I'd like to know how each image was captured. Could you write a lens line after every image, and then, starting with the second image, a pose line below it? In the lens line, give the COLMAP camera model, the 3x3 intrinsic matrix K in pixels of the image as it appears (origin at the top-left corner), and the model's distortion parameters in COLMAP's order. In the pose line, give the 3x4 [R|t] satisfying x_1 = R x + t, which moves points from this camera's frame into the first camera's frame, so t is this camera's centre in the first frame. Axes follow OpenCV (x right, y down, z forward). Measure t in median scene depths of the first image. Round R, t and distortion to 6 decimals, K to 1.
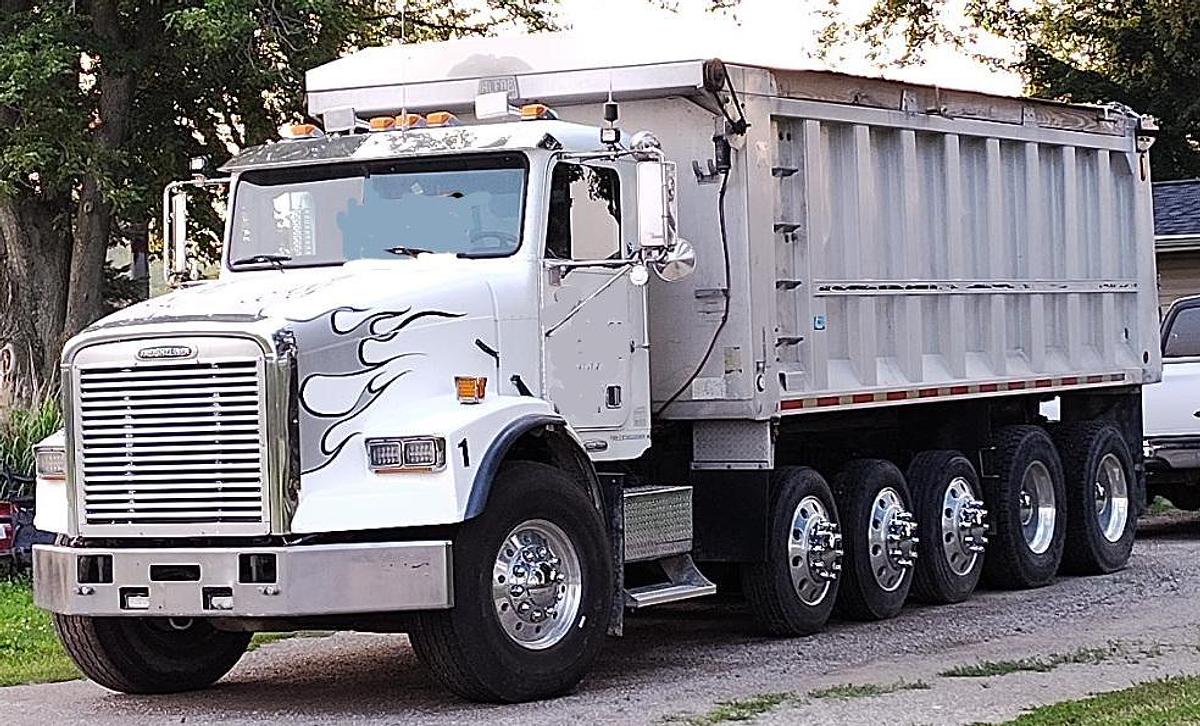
lens RADIAL K [[567.5, 0, 511.0], [0, 567.5, 344.7], [0, 0, 1]] dist [-0.002992, -0.000323]
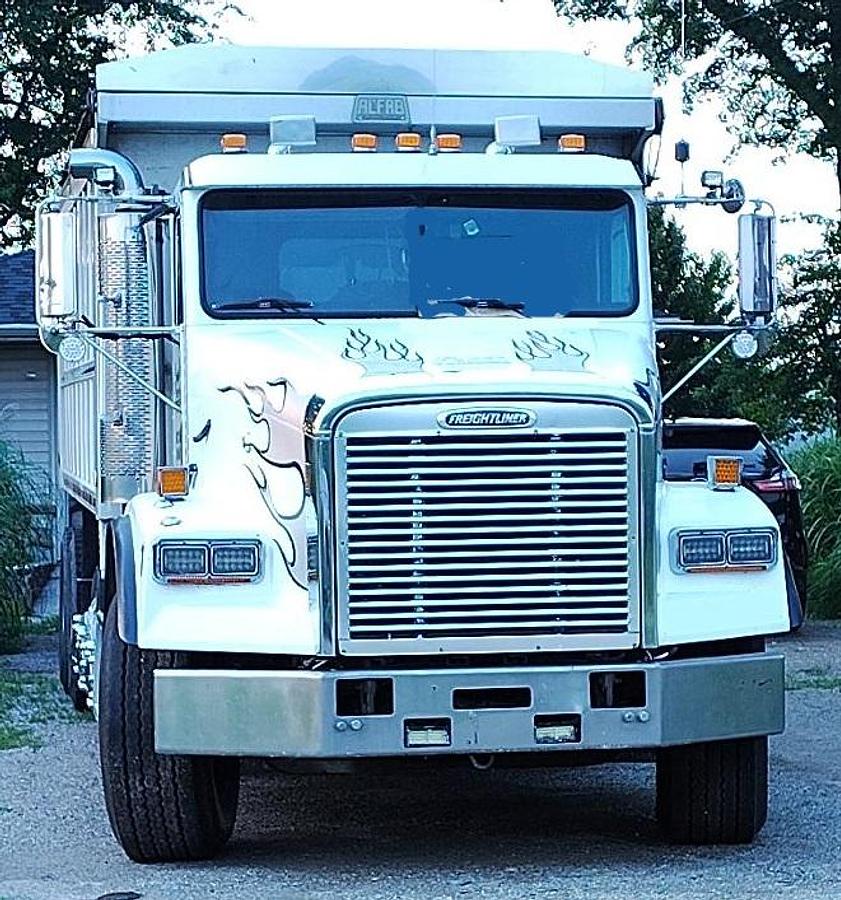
lens RADIAL K [[676.0, 0, 420.6], [0, 676.0, 443.1], [0, 0, 1]] dist [0.003437, -0.001904]
pose [[0.990582, 0.023858, 0.134825, -0.814022], [-0.027730, 0.999253, 0.026916, 0.023858], [-0.134082, -0.030401, 0.990504, 0.088452]]
